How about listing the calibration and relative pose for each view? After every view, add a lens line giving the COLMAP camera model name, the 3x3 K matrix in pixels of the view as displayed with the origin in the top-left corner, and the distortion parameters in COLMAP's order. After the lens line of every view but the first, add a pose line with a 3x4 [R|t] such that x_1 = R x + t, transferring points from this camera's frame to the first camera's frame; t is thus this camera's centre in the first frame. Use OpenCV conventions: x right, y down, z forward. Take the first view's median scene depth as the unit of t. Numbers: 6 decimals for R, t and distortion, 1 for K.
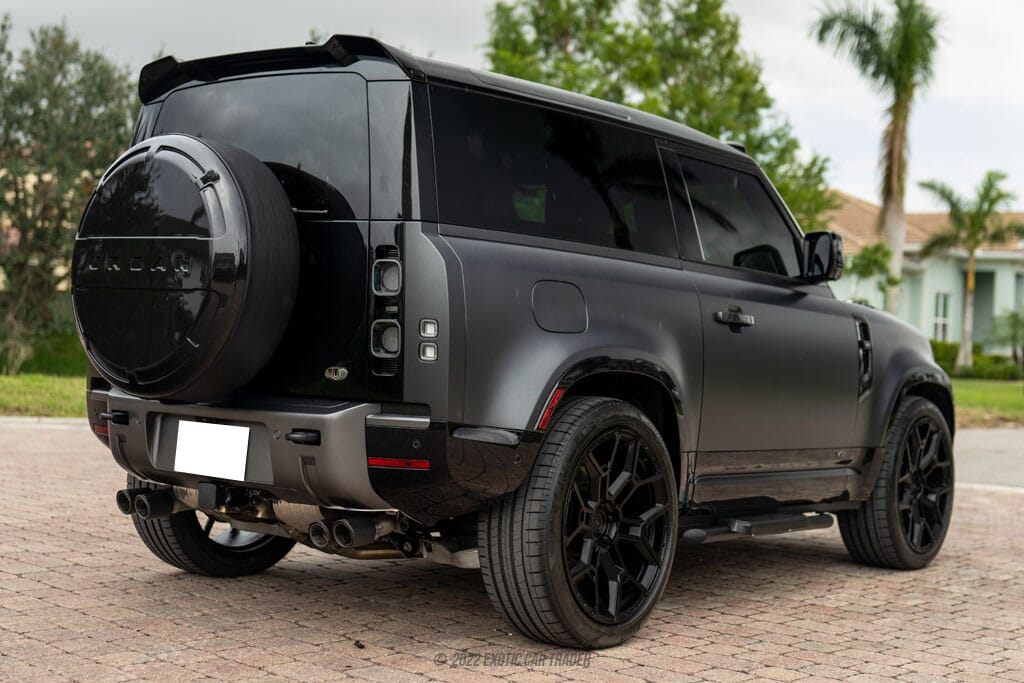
lens RADIAL K [[1474.0, 0, 512.0], [0, 1474.0, 341.5], [0, 0, 1]] dist [-0.018869, -0.059196]
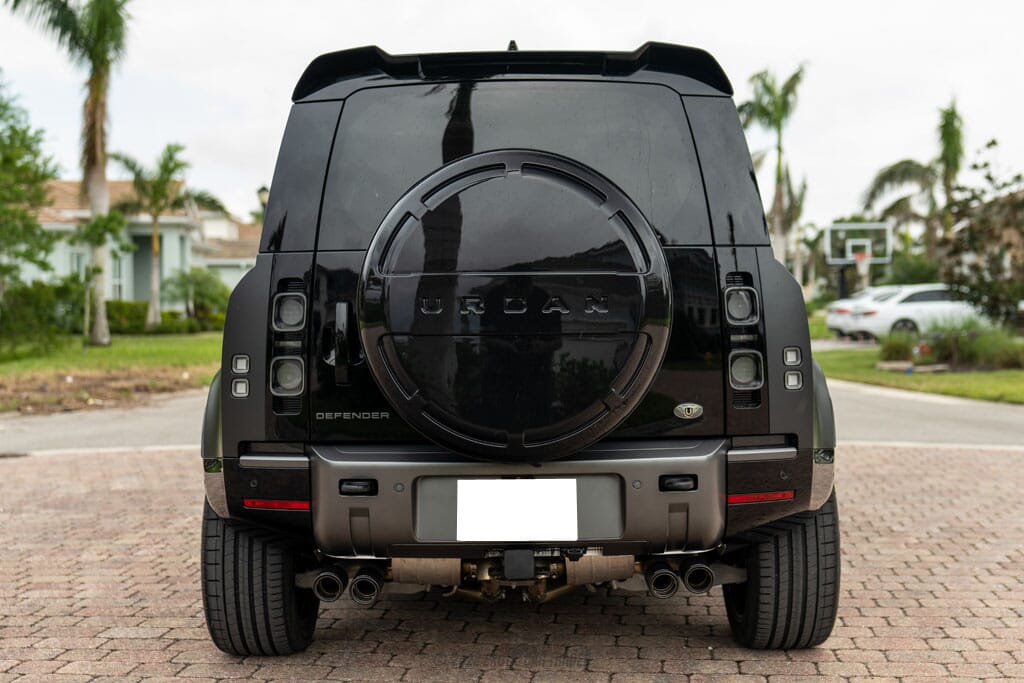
lens RADIAL K [[1358.8, 0, 512.0], [0, 1358.8, 341.5], [0, 0, 1]] dist [-0.003696, 0.003998]
pose [[0.803546, -0.070311, 0.591076, -0.469716], [0.050204, 0.997466, 0.050402, -0.046577], [-0.593122, -0.010826, 0.805040, 0.245006]]
